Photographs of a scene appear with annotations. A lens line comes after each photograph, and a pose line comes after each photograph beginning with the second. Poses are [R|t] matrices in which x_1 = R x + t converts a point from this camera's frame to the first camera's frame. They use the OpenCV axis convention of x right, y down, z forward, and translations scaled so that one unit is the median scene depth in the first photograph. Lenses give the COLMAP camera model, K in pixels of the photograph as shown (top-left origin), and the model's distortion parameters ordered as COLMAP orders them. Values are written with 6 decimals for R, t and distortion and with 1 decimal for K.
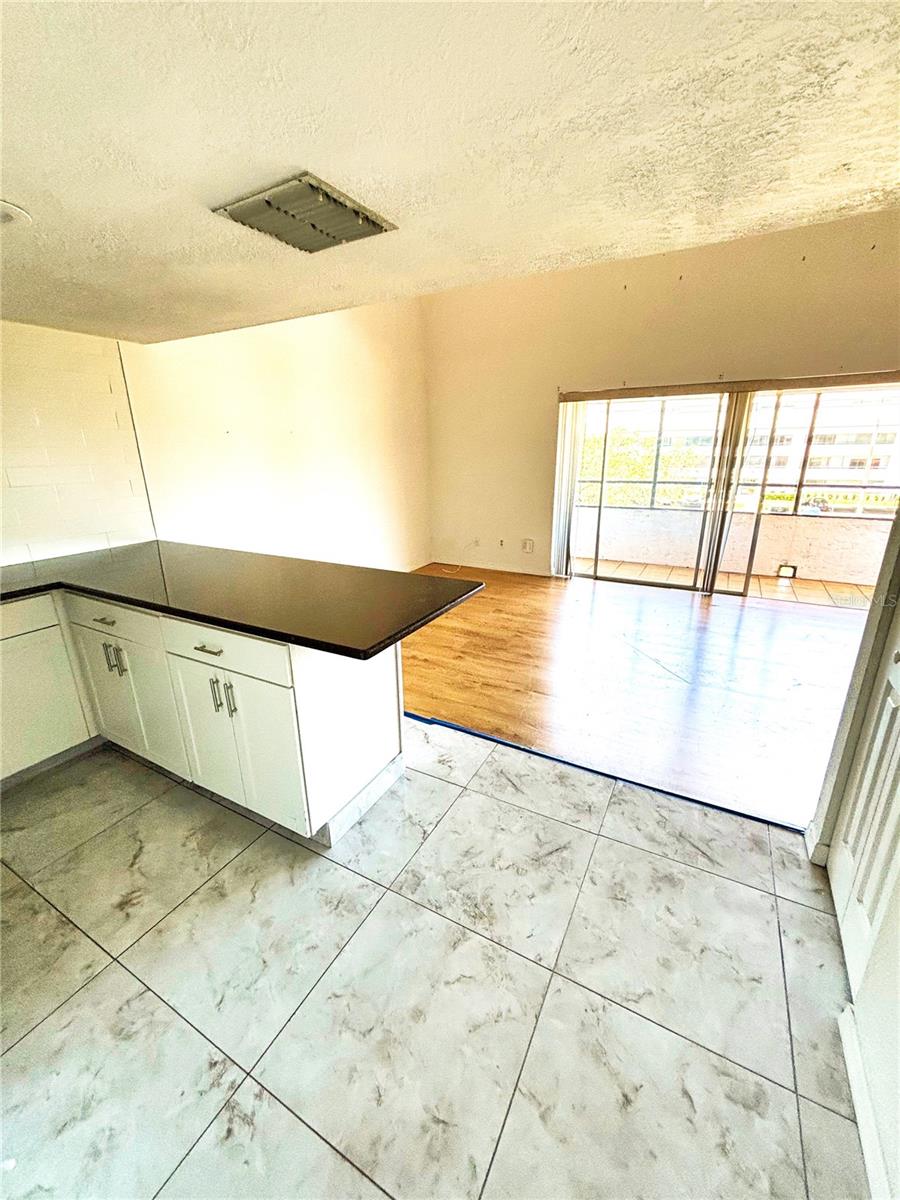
lens RADIAL K [[484.6, 0, 450.0], [0, 484.6, 600.0], [0, 0, 1]] dist [-0.002609, 0.000013]
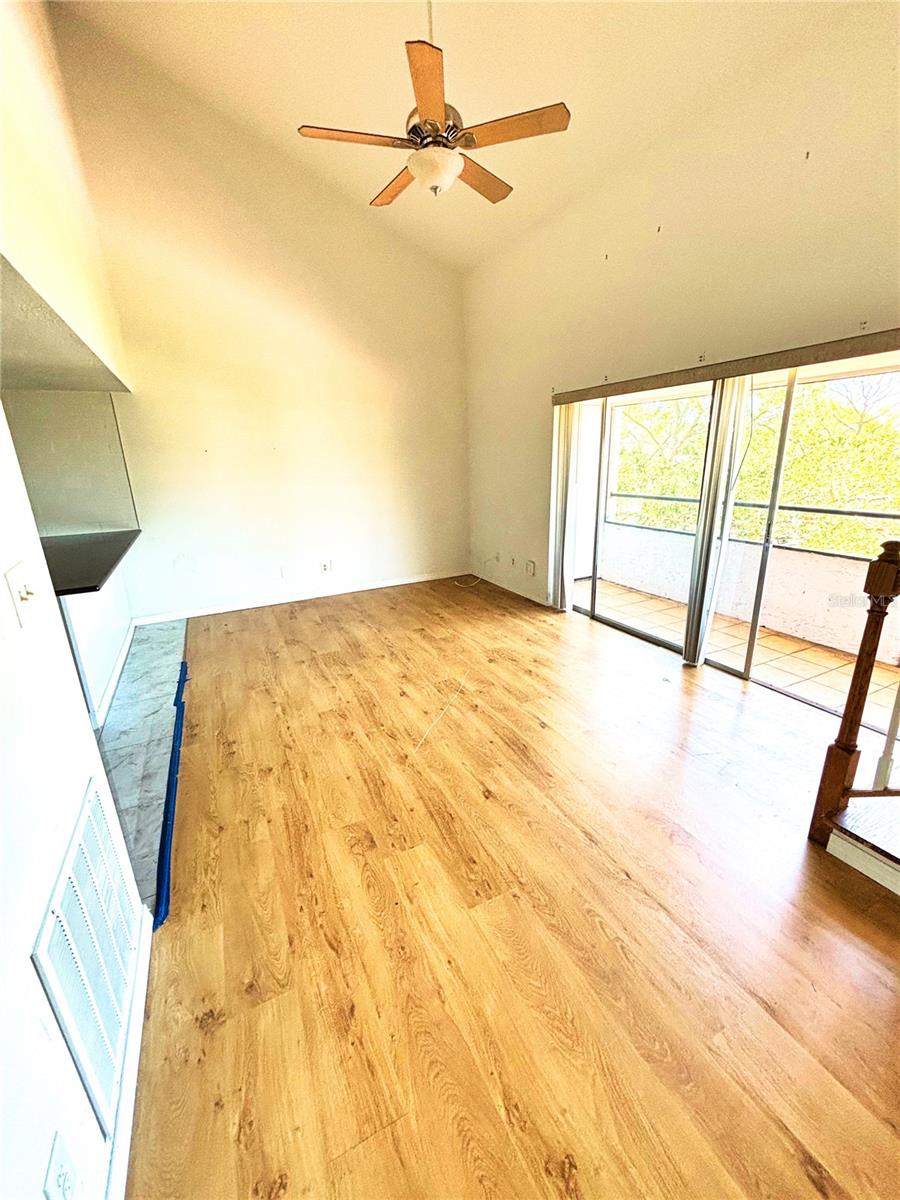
lens RADIAL K [[482.5, 0, 451.4], [0, 482.5, 597.0], [0, 0, 1]] dist [-0.004793, 0.000346]
pose [[0.826802, 0.147333, -0.542855, 0.792081], [-0.152389, 0.987666, 0.035959, -0.103134], [0.541457, 0.052994, 0.839056, 0.274385]]
